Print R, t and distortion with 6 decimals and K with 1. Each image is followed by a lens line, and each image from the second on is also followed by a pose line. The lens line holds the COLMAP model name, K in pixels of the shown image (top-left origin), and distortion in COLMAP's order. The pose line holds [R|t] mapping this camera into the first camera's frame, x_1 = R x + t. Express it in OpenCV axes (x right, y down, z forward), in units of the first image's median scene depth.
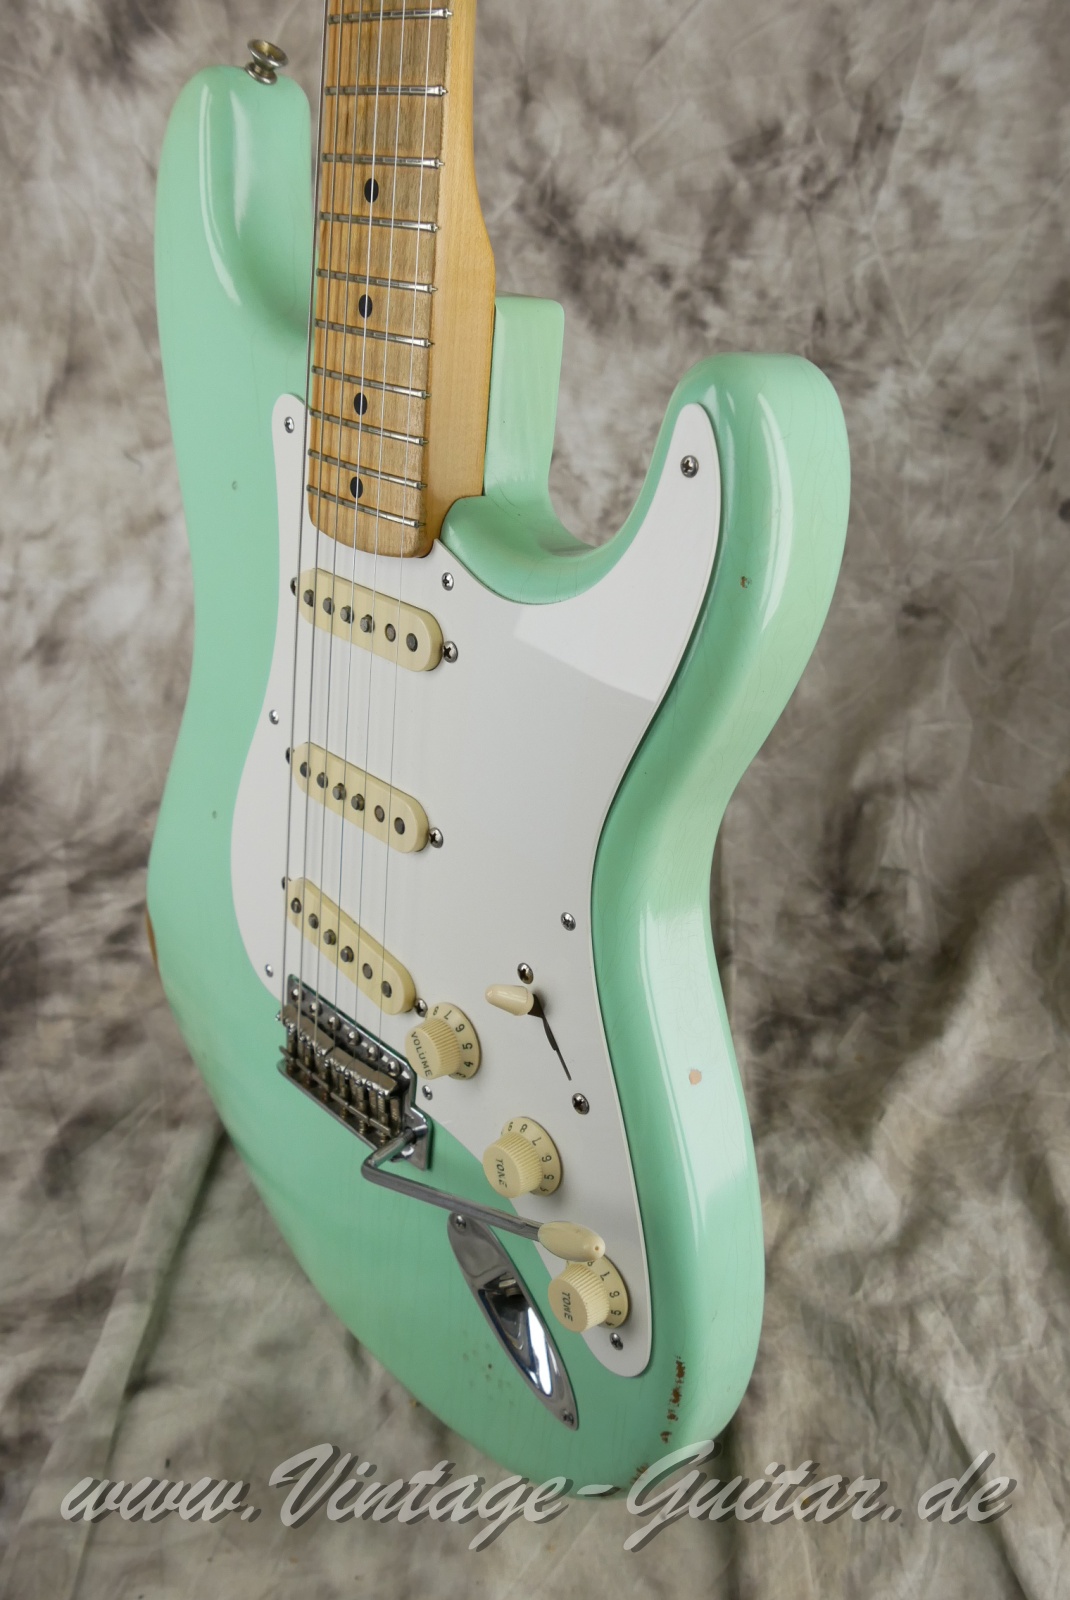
lens RADIAL K [[1371.9, 0, 535.0], [0, 1371.9, 800.0], [0, 0, 1]] dist [-0.059949, 0.024174]
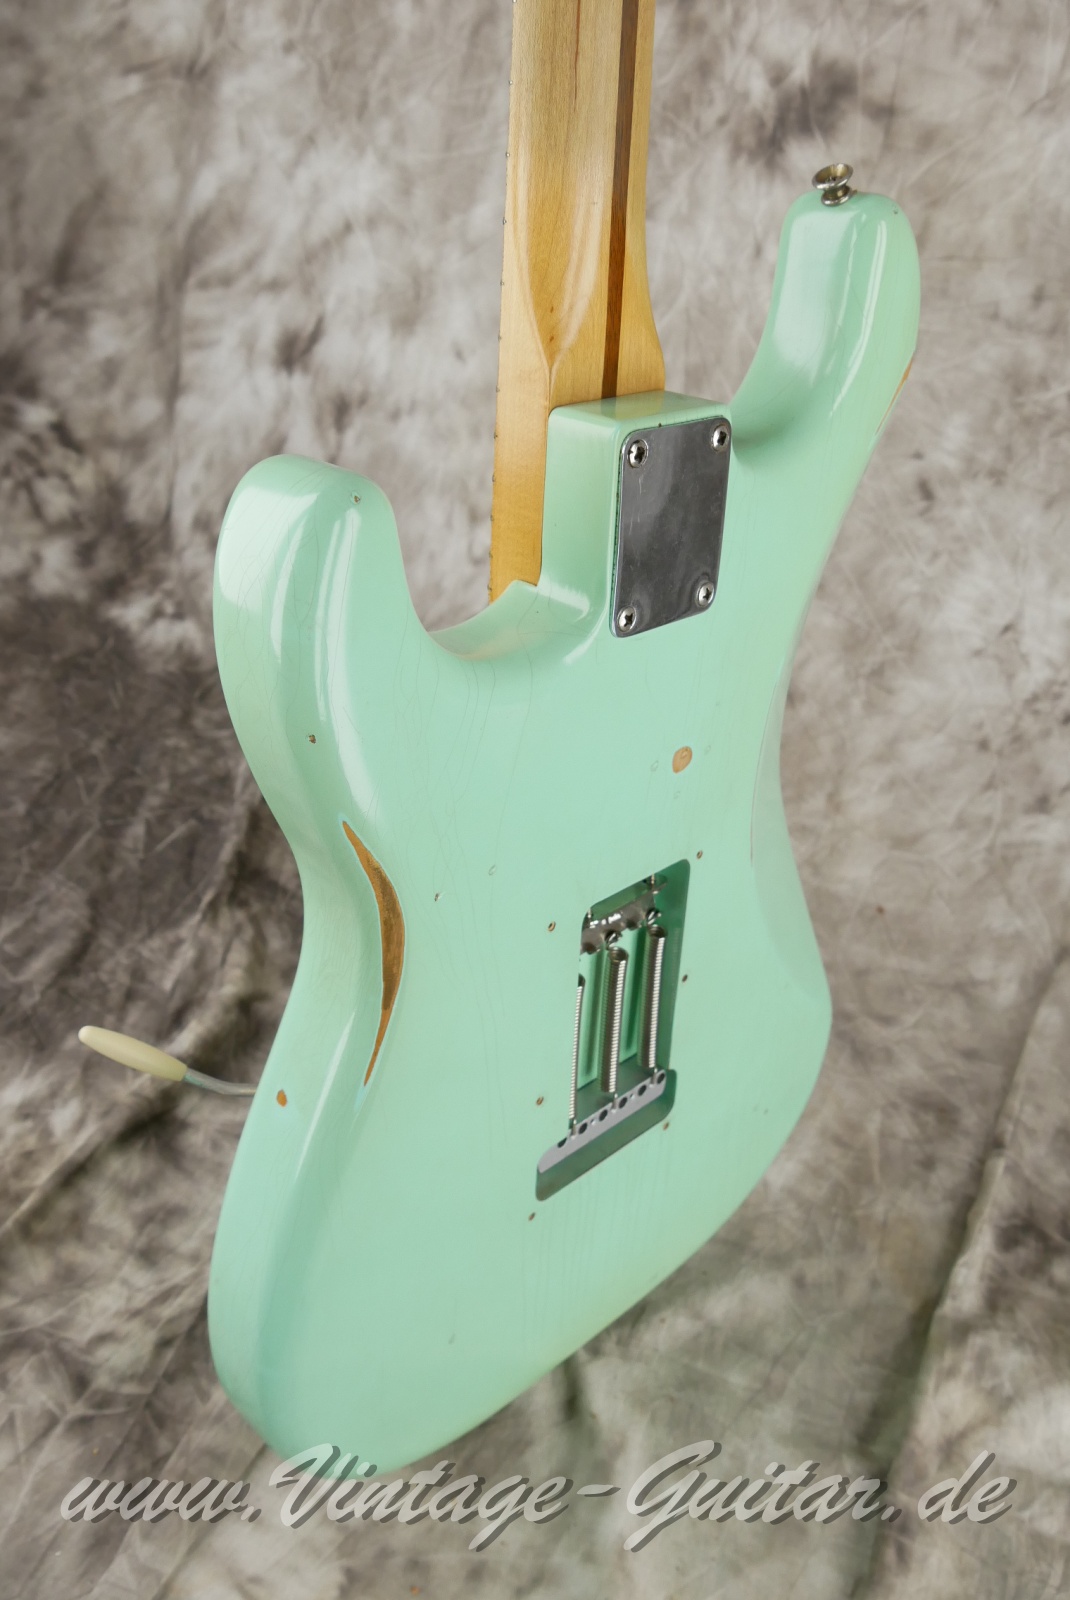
lens RADIAL K [[1365.6, 0, 522.7], [0, 1365.6, 802.4], [0, 0, 1]] dist [-0.069127, 0.031973]
pose [[0.906708, 0.383911, -0.174624, -0.098303], [-0.388903, 0.921259, 0.006068, 0.007588], [0.163204, 0.062410, 0.984616, -0.064925]]
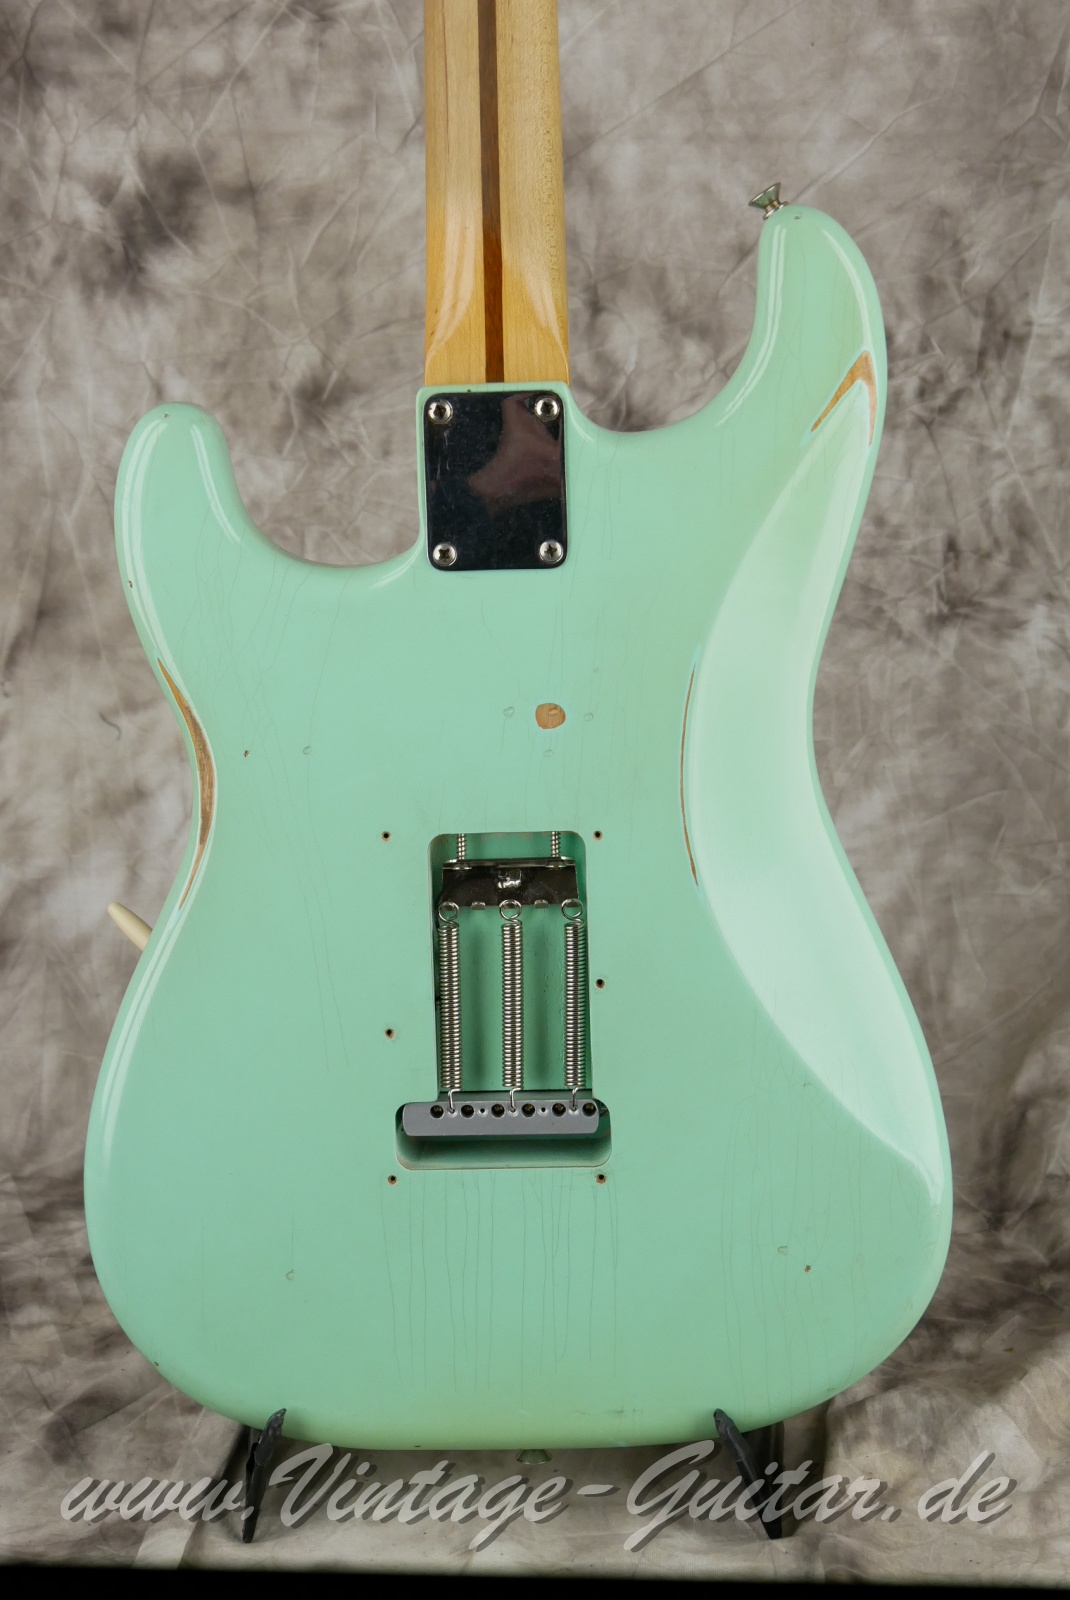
lens RADIAL K [[2908.5, 0, 539.5], [0, 2908.5, 806.8], [0, 0, 1]] dist [-0.030786, 0.111281]
pose [[0.999810, -0.007626, -0.017935, -0.011873], [0.001769, 0.951983, -0.306146, 0.353721], [0.019409, 0.306056, 0.951816, -0.674002]]
